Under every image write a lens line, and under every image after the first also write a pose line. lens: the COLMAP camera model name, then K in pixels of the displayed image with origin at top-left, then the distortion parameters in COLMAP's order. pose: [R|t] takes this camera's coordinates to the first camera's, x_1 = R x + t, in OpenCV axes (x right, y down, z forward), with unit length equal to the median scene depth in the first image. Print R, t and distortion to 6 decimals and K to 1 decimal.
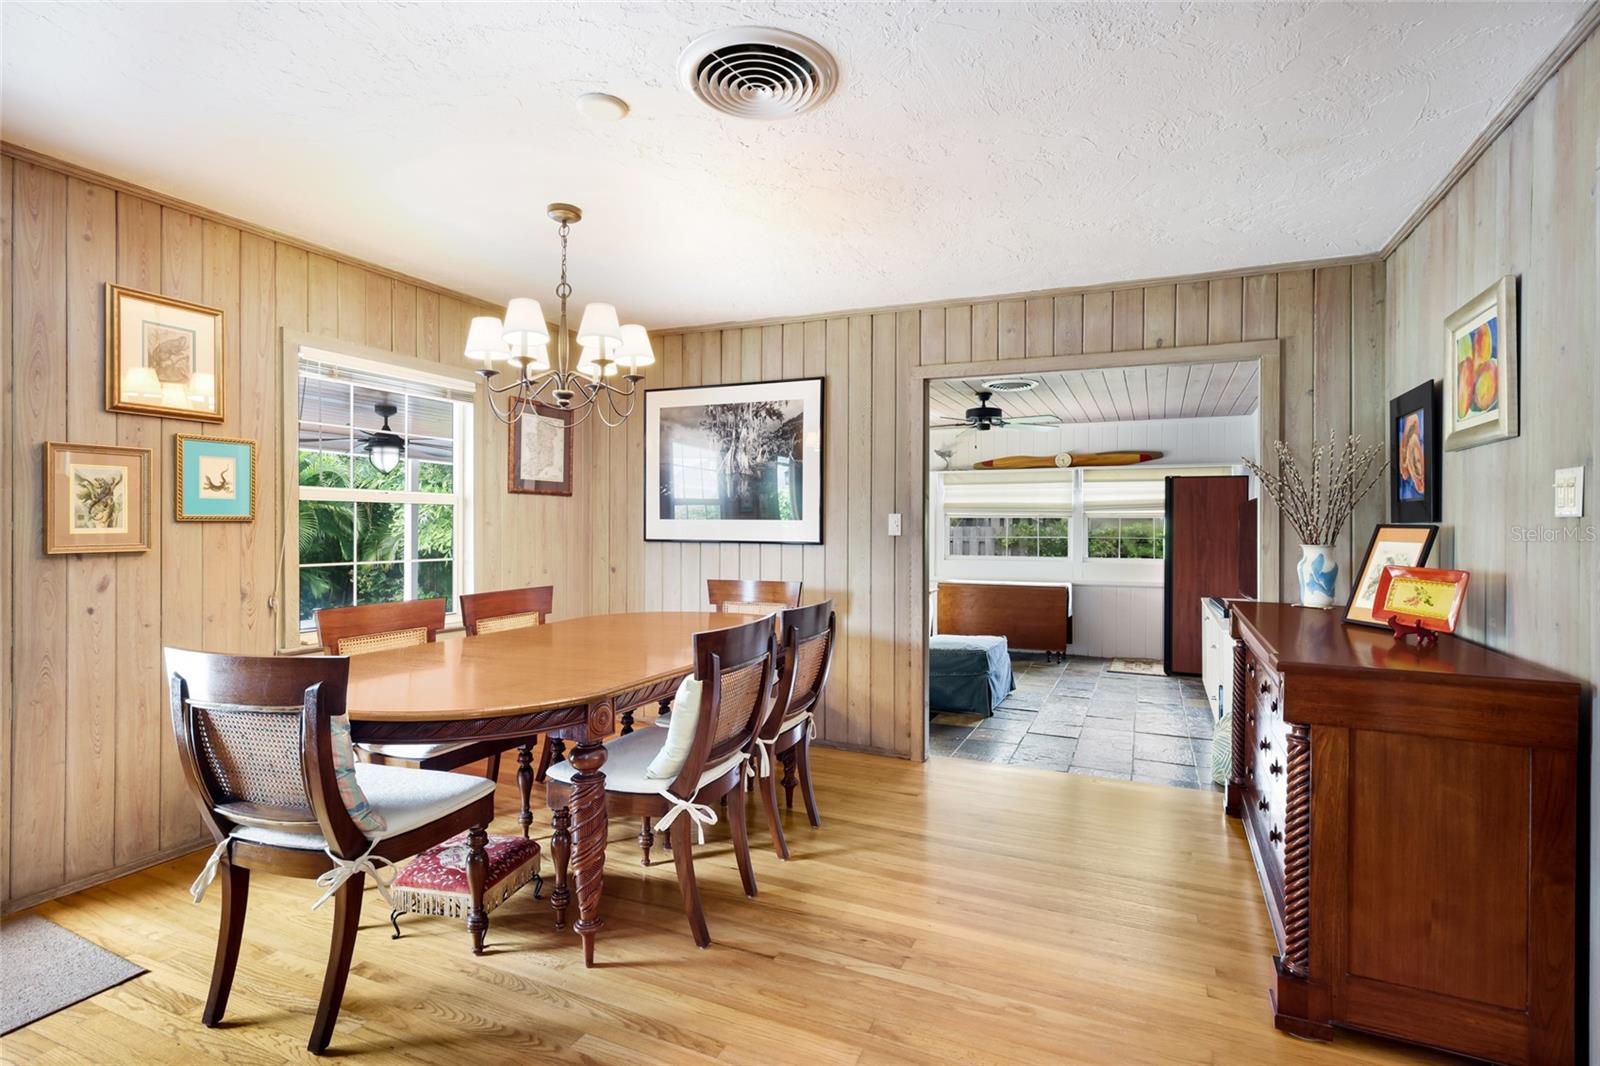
lens RADIAL K [[778.8, 0, 802.6], [0, 778.8, 529.6], [0, 0, 1]] dist [0.005828, 0.000453]
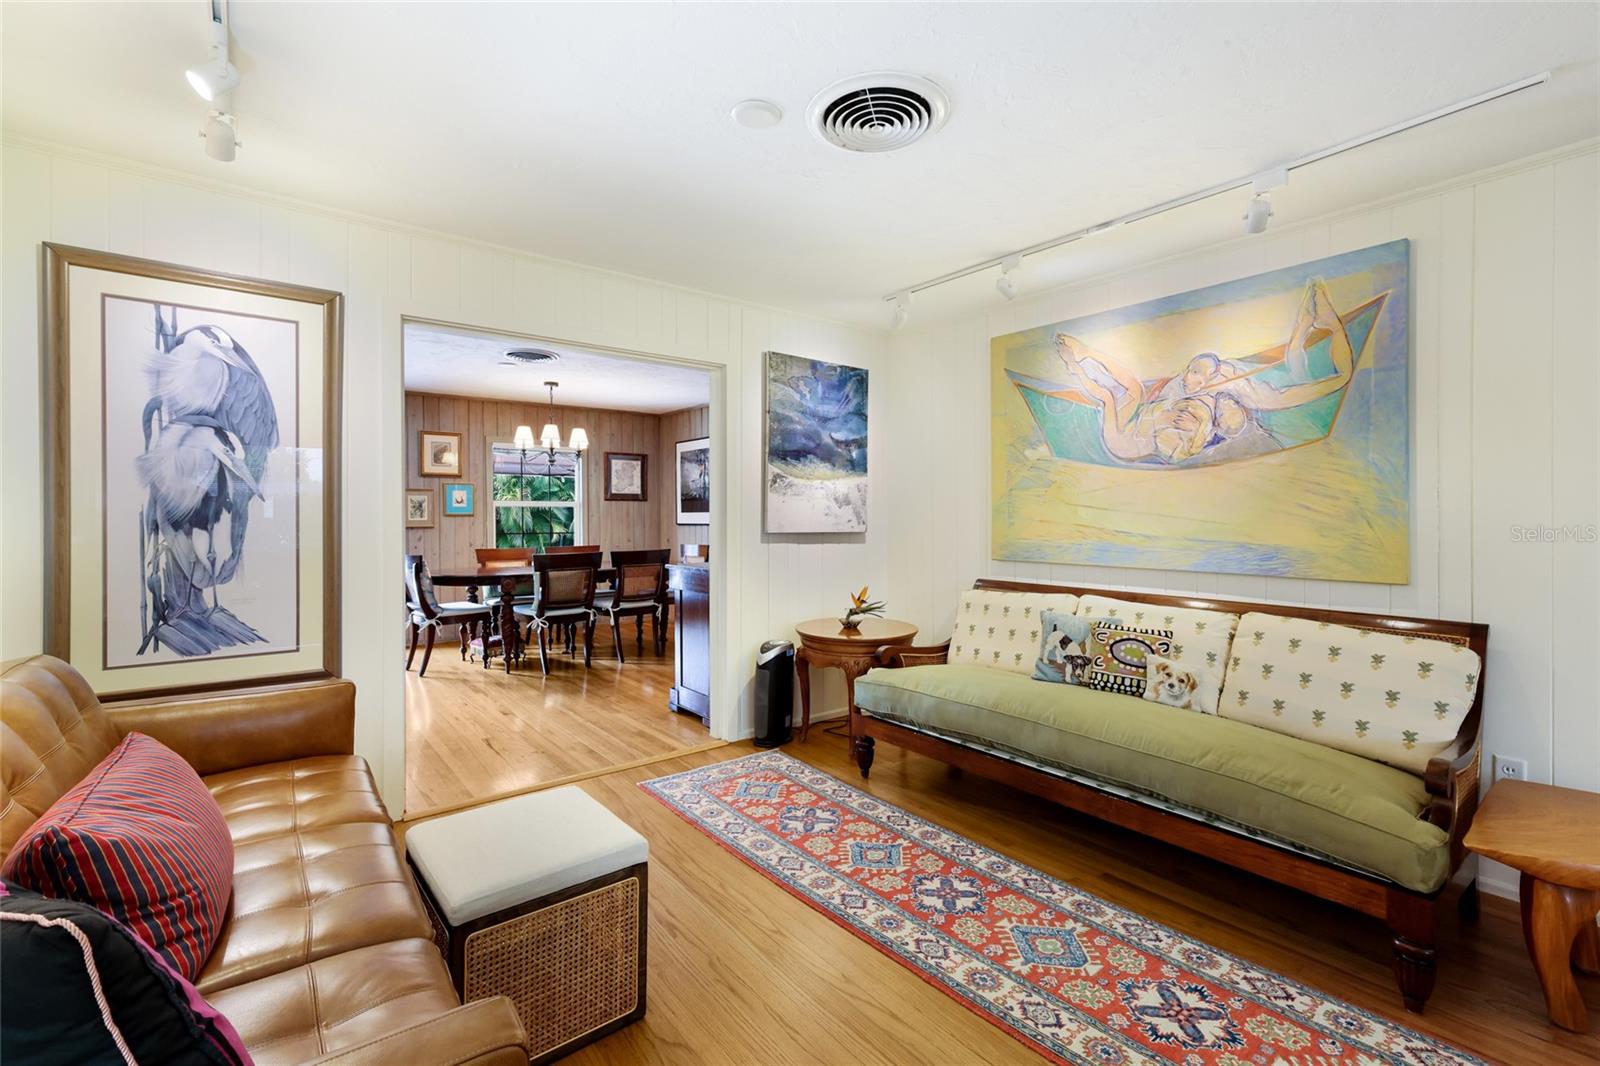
lens RADIAL K [[695.6, 0, 789.5], [0, 695.6, 520.7], [0, 0, 1]] dist [0.012305, -0.000005]
pose [[0.886780, -0.007777, -0.462126, 1.193335], [0.006277, 0.999969, -0.004783, 0.022669], [0.462148, 0.001341, 0.886802, -0.497620]]
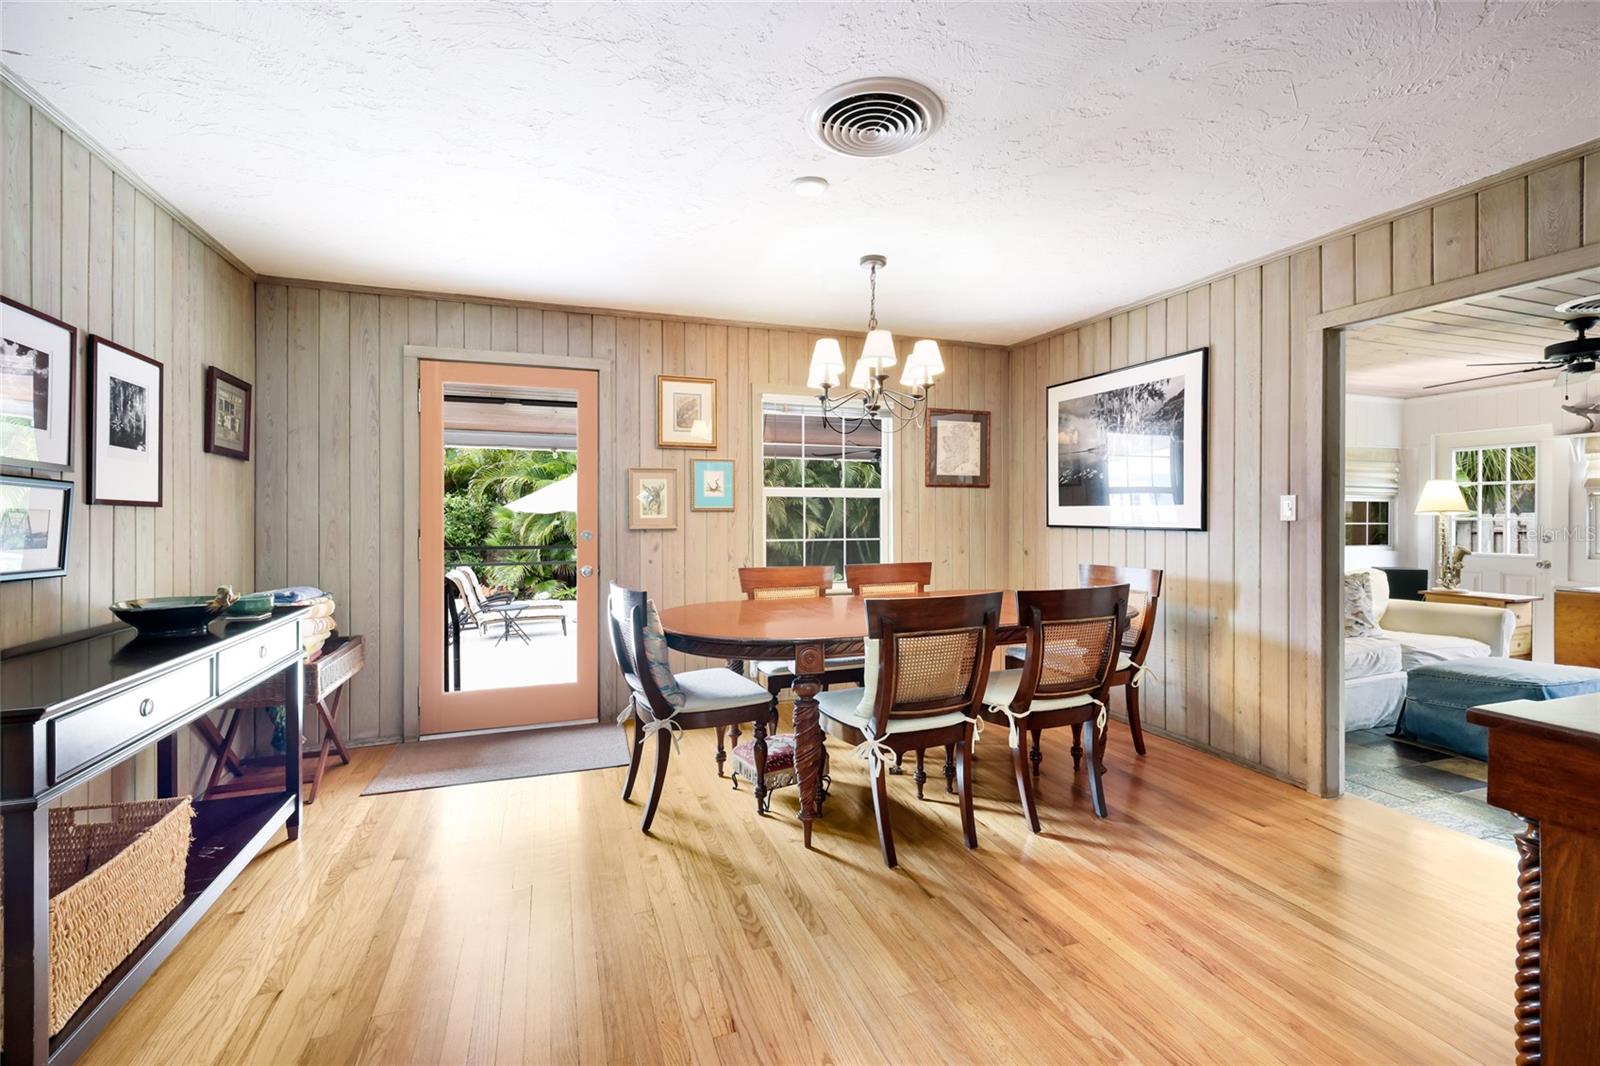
lens RADIAL K [[695.6, 0, 802.2], [0, 695.6, 519.6], [0, 0, 1]] dist [0.012305, -0.000005]
pose [[0.702311, -0.000963, -0.711870, 0.373038], [0.000503, 1.000000, -0.000857, 0.008500], [0.711870, 0.000244, 0.702311, 0.117994]]
